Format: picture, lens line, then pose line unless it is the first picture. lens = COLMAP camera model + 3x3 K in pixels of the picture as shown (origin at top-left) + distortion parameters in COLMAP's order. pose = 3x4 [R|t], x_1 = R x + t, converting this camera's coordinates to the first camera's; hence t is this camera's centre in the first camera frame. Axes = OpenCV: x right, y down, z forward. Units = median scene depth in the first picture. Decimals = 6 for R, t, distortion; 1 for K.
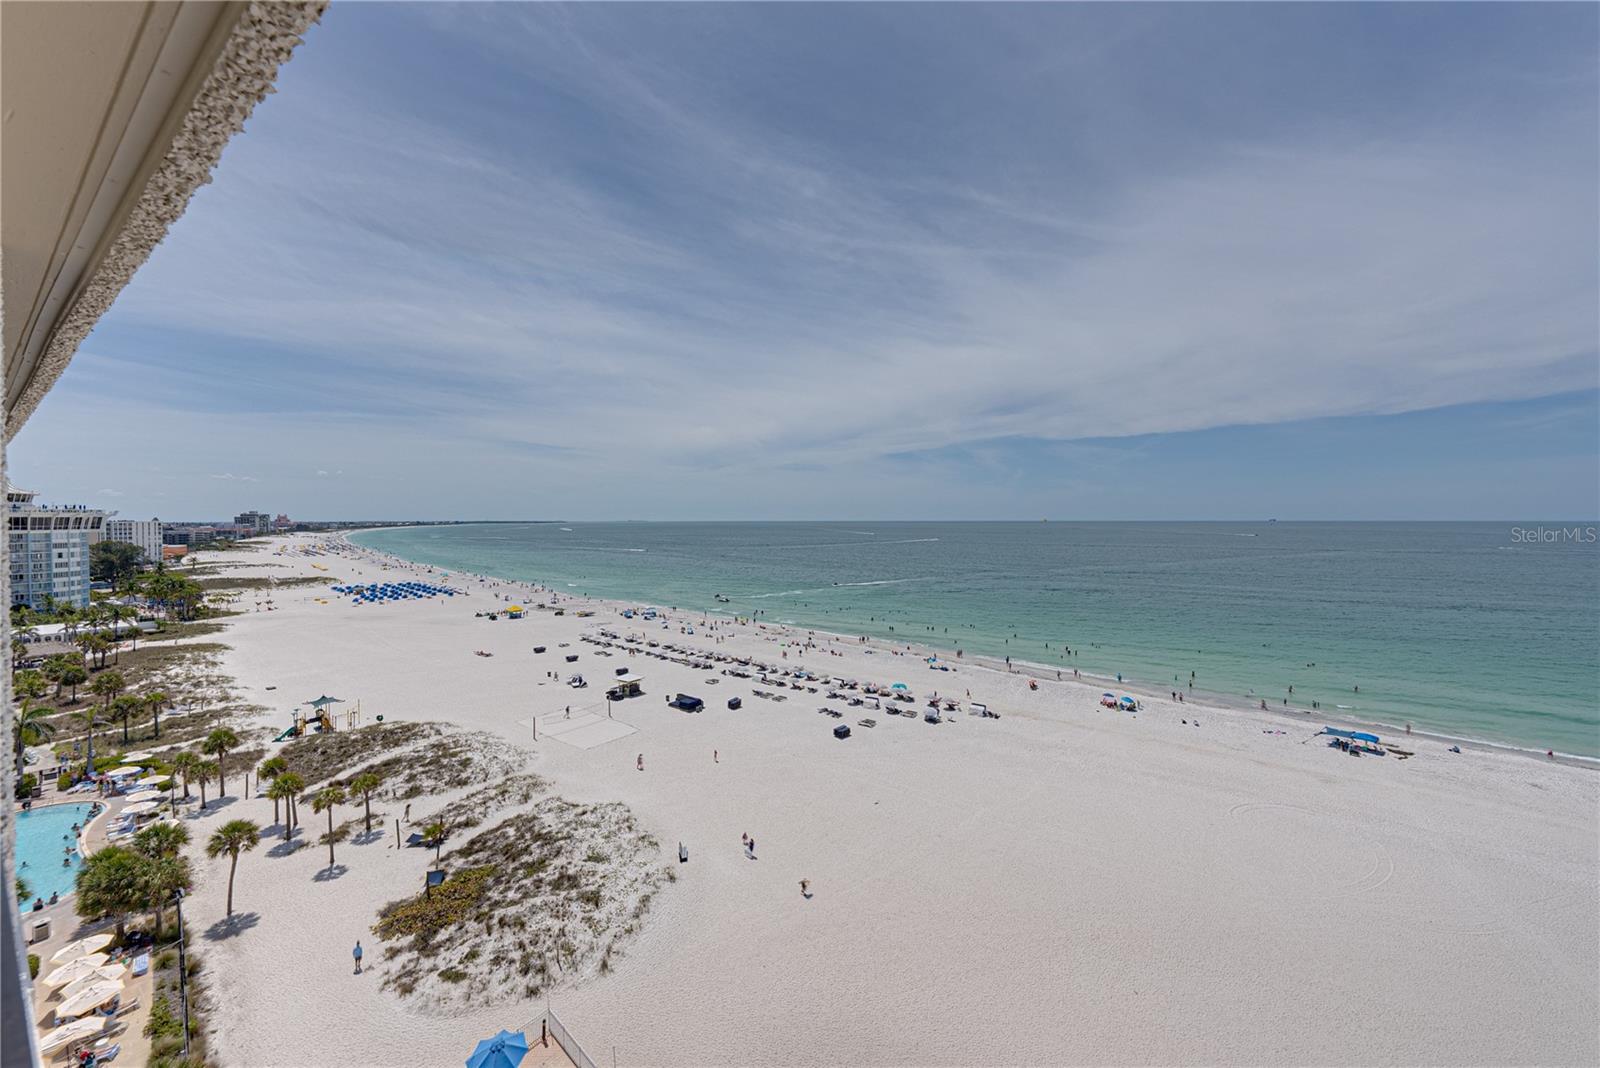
lens RADIAL K [[671.2, 0, 819.8], [0, 671.2, 511.6], [0, 0, 1]] dist [-0.004429, 0.000978]
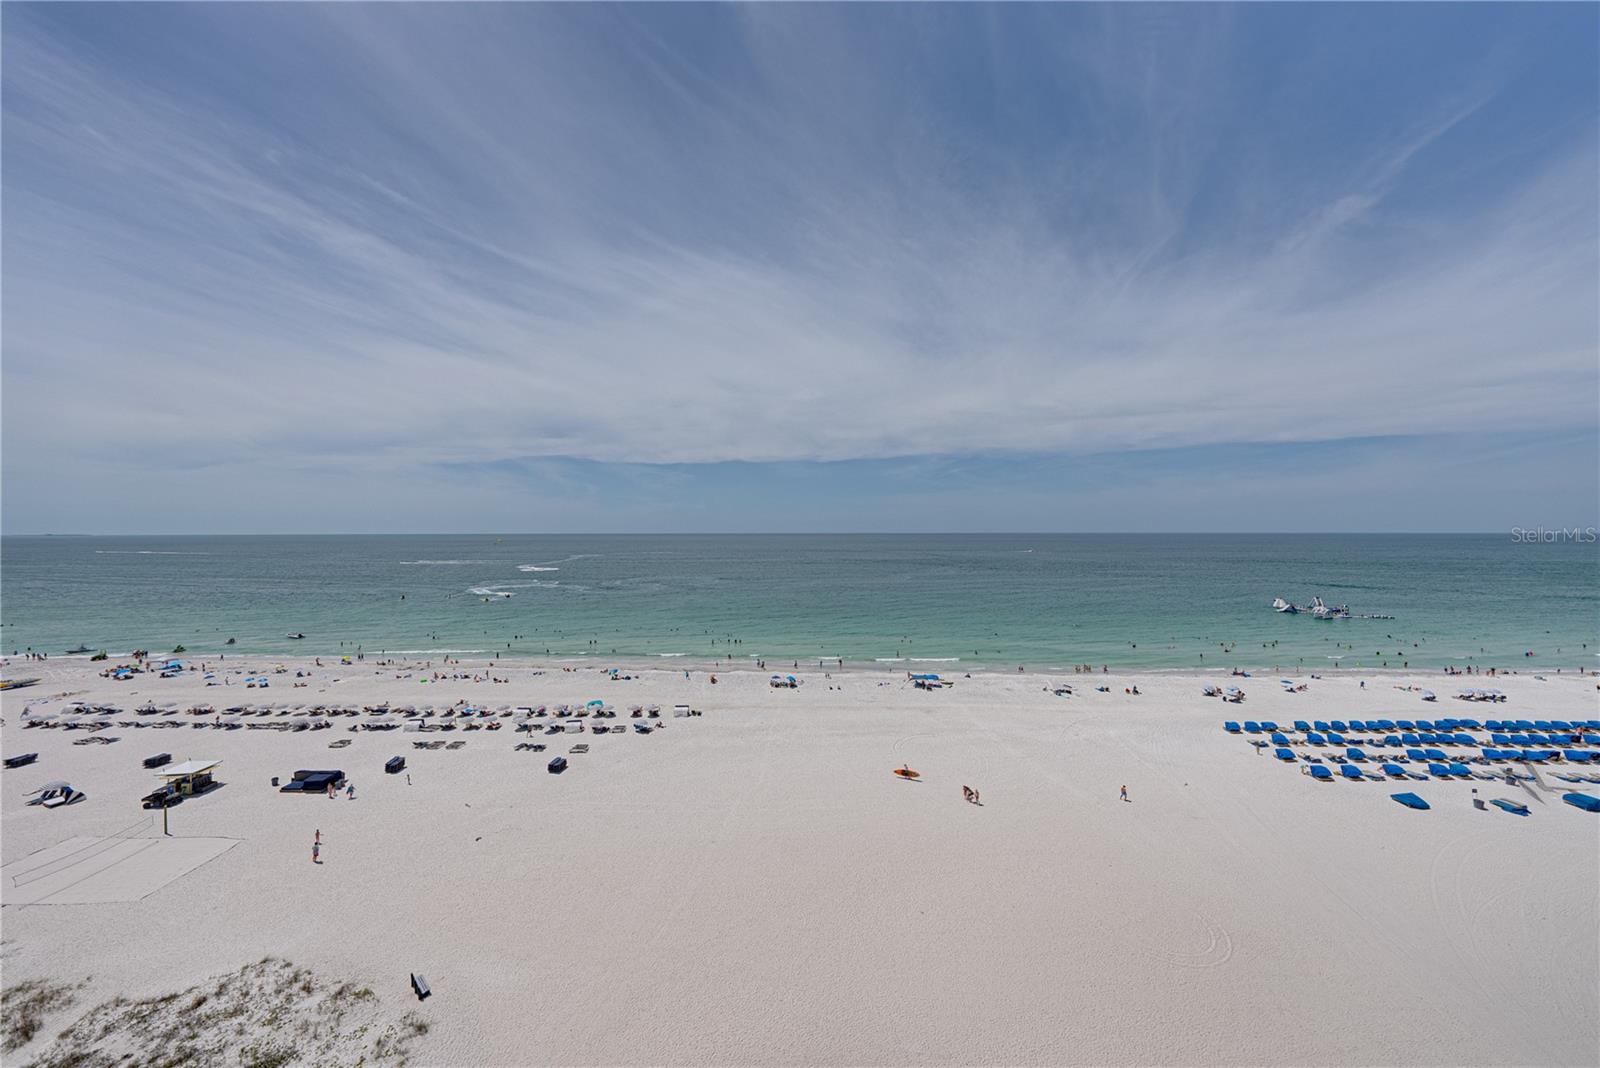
lens RADIAL K [[578.5, 0, 833.2], [0, 578.5, 523.2], [0, 0, 1]] dist [0.001093, 0.000145]
pose [[0.762410, 0.008443, 0.647039, -0.179200], [-0.006953, 0.999964, -0.004856, -0.000164], [-0.647057, -0.000797, 0.762441, 0.143238]]
